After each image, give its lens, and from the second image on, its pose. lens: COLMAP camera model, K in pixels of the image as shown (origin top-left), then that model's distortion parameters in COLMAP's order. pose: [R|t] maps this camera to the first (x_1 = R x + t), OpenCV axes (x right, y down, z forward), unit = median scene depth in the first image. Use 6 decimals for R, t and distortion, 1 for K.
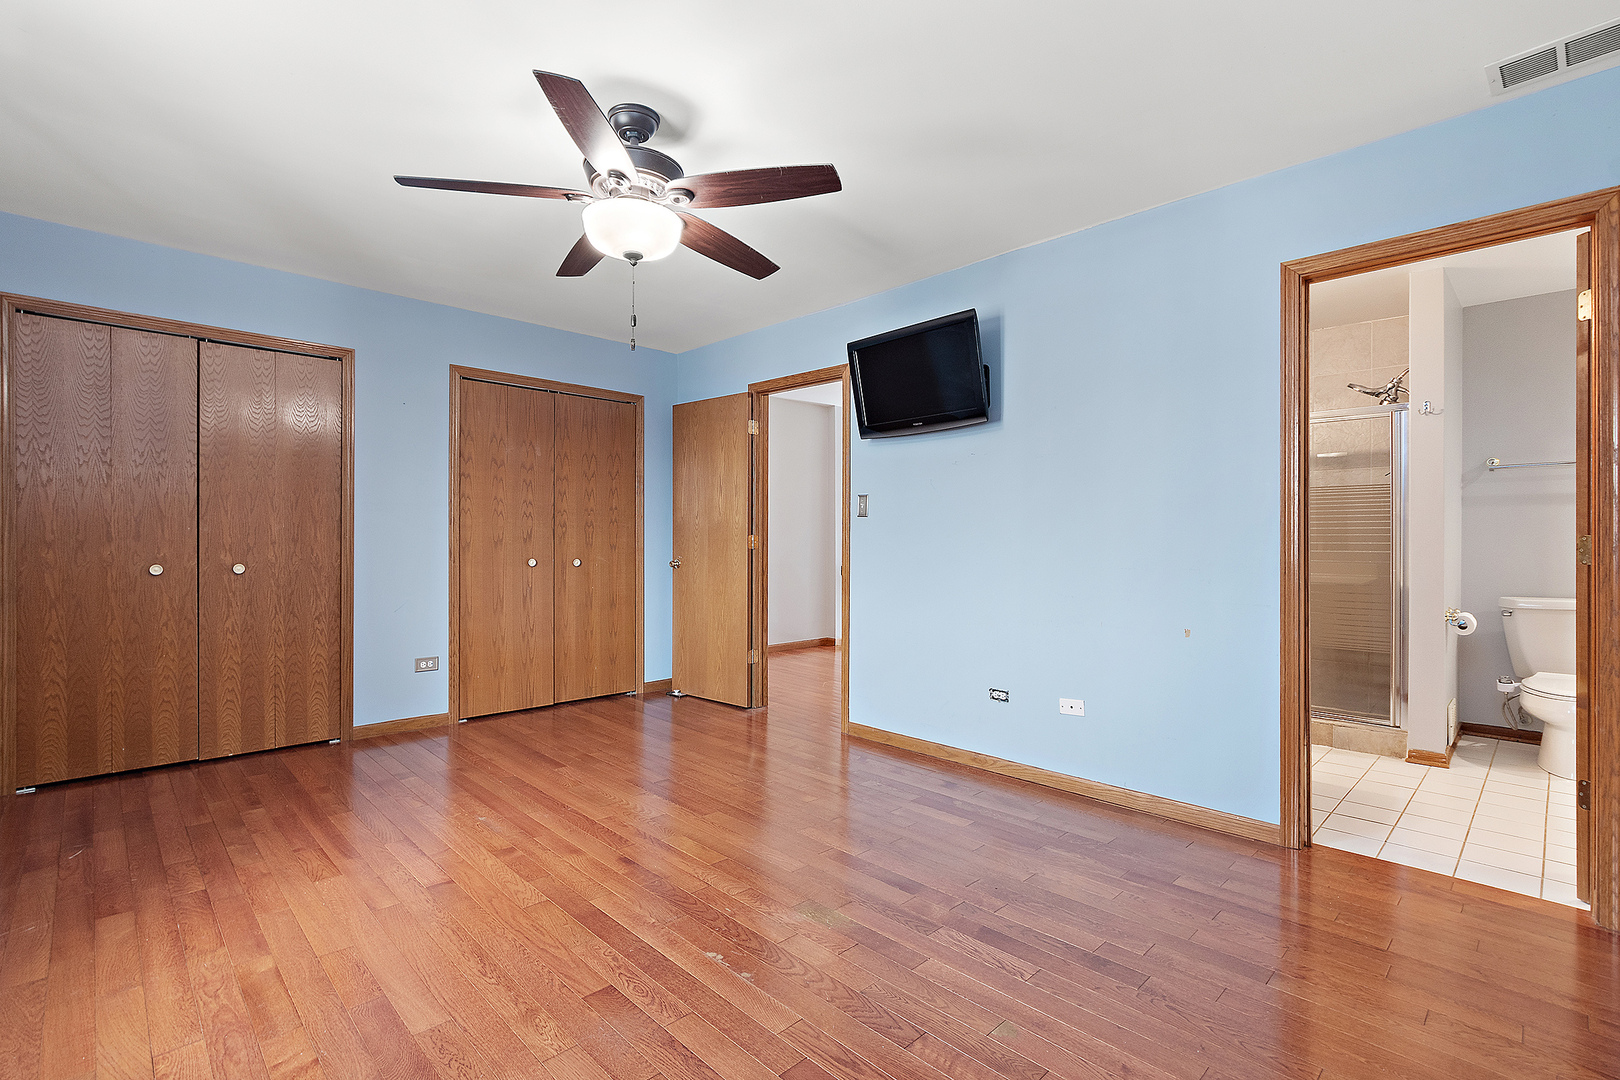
lens RADIAL K [[734.7, 0, 810.0], [0, 734.7, 540.0], [0, 0, 1]] dist [-0.002825, -0.000552]
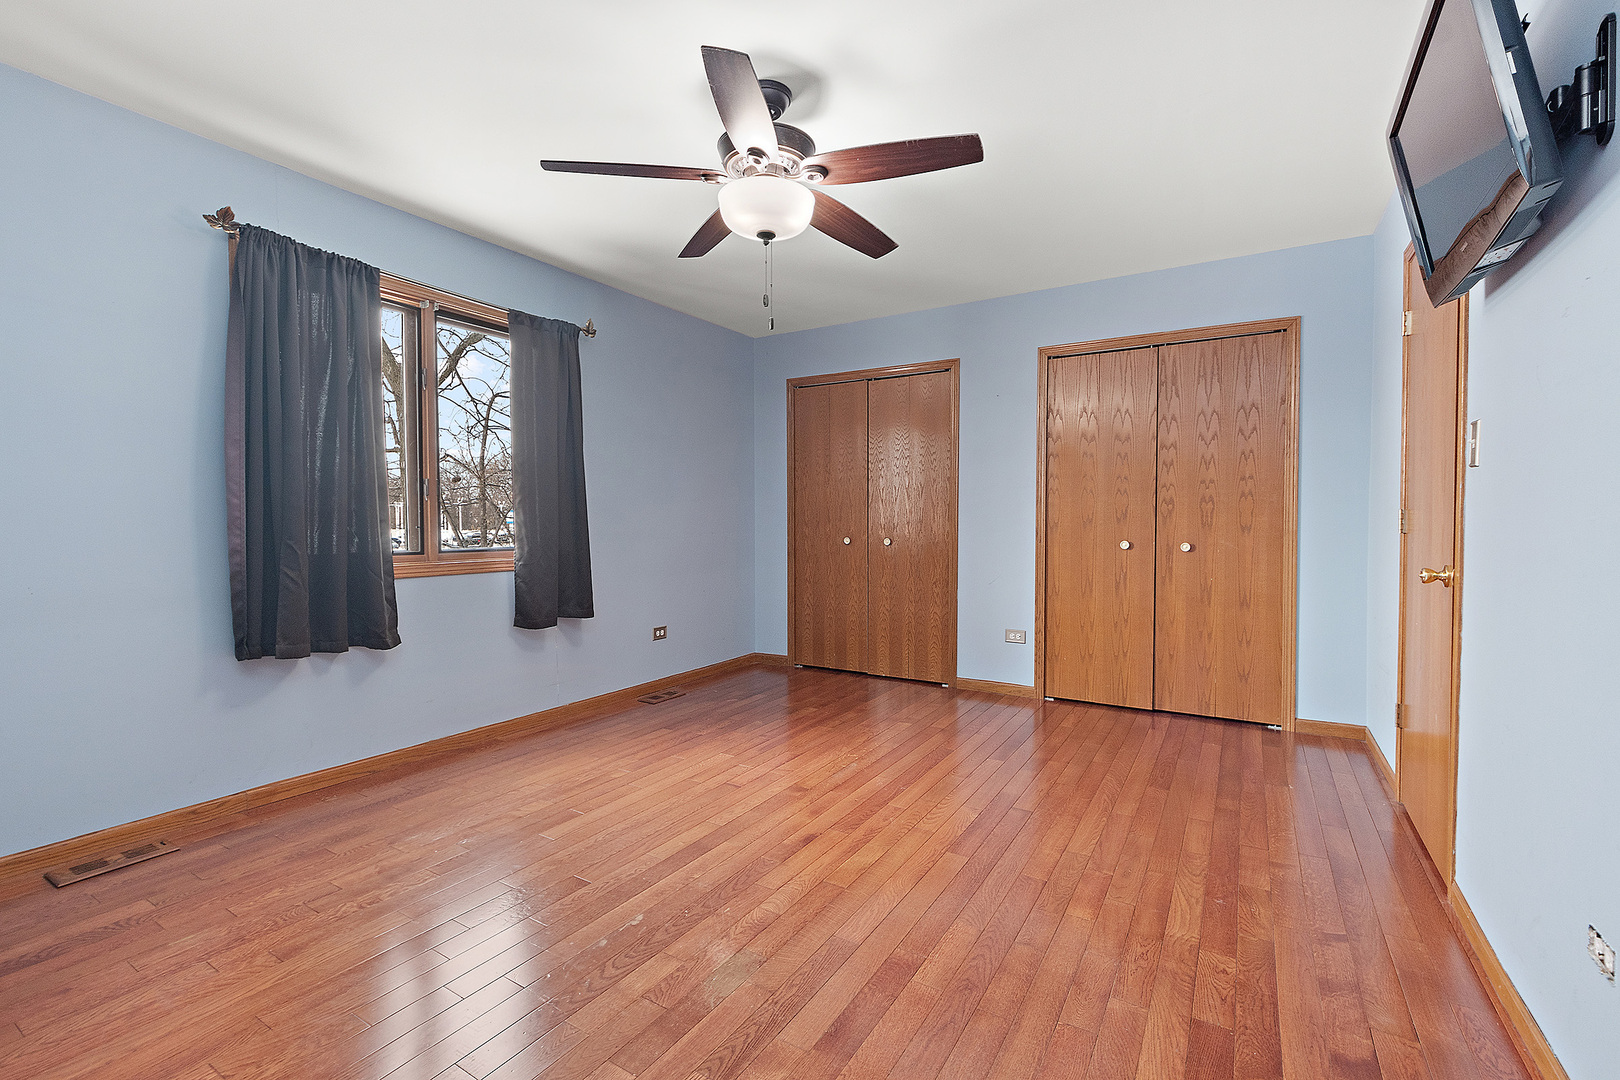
lens RADIAL K [[715.0, 0, 810.0], [0, 715.0, 540.0], [0, 0, 1]] dist [0.000683, -0.000142]
pose [[0.240501, 0.022364, -0.970391, 0.460633], [0.001883, 0.999722, 0.023507, 0.004181], [0.970647, -0.007480, 0.240392, 0.513351]]
